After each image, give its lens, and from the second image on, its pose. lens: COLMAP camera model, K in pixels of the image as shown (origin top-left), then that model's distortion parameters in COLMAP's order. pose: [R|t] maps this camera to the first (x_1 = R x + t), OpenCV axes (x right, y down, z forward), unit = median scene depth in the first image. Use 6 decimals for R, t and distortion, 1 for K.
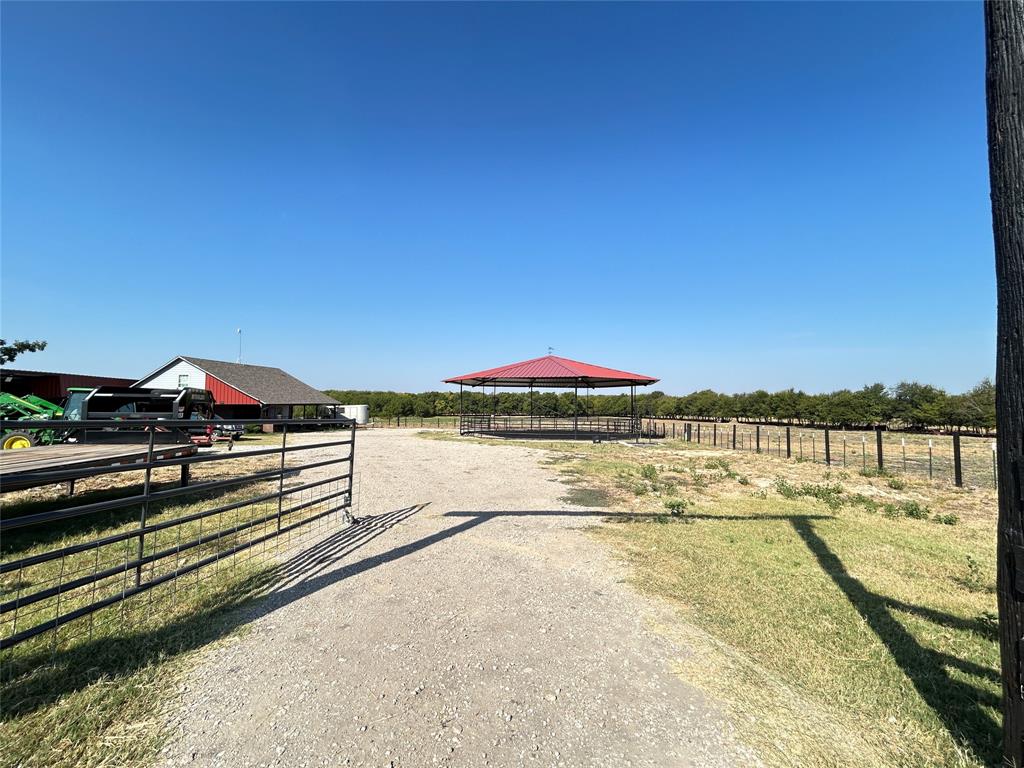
lens RADIAL K [[441.7, 0, 513.2], [0, 441.7, 381.2], [0, 0, 1]] dist [-0.002138, 0.000058]
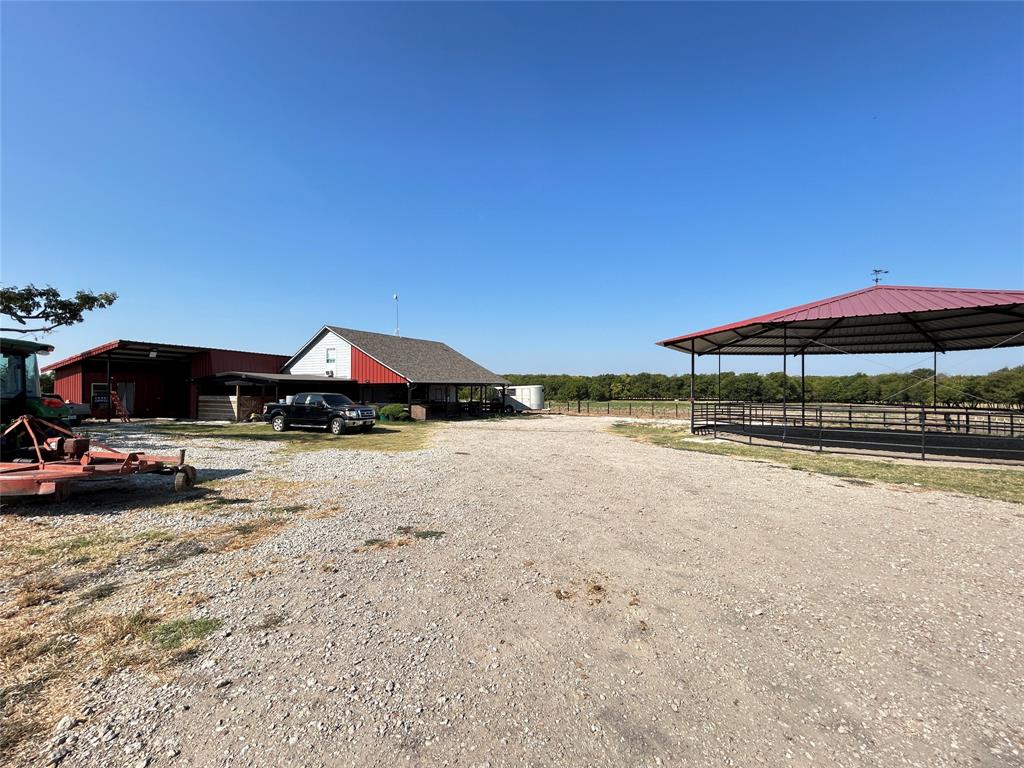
lens RADIAL K [[441.7, 0, 510.3], [0, 441.7, 383.9], [0, 0, 1]] dist [-0.002138, 0.000058]
pose [[0.924215, -0.004659, -0.381844, -0.082813], [0.020994, 0.999033, 0.038625, 0.019583], [0.381294, -0.043715, 0.923420, 0.252815]]
